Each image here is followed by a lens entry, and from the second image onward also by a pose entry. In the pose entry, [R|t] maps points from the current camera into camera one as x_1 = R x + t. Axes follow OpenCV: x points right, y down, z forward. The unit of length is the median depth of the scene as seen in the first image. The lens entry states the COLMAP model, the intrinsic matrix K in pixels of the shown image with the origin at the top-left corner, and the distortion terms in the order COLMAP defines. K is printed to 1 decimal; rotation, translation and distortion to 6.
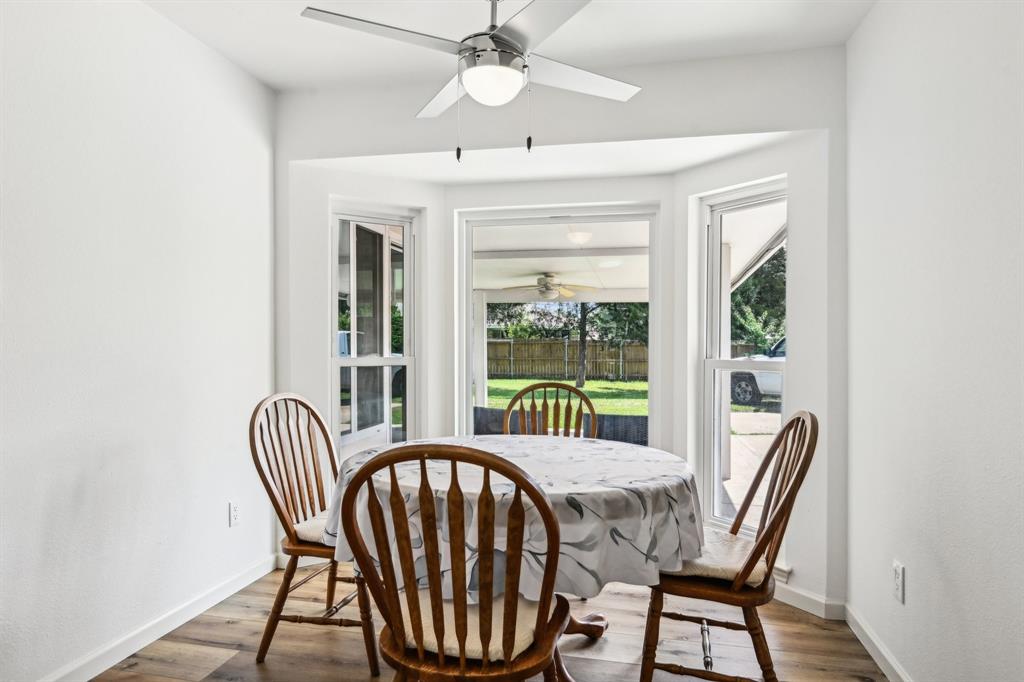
lens RADIAL K [[616.1, 0, 516.1], [0, 616.1, 351.0], [0, 0, 1]] dist [0.018177, -0.026266]
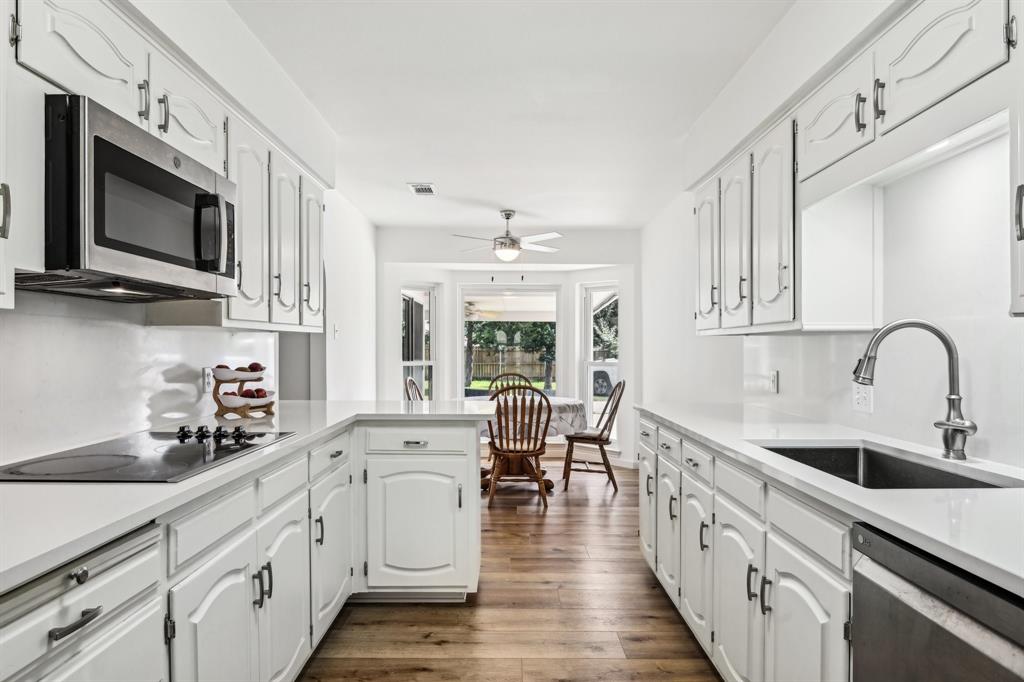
lens RADIAL K [[616.1, 0, 516.1], [0, 616.1, 351.0], [0, 0, 1]] dist [0.018177, -0.026266]
pose [[0.976721, -0.003270, 0.214491, -0.347415], [0.004606, 0.999973, -0.005730, -0.009817], [-0.214466, 0.006585, 0.976709, -0.948494]]
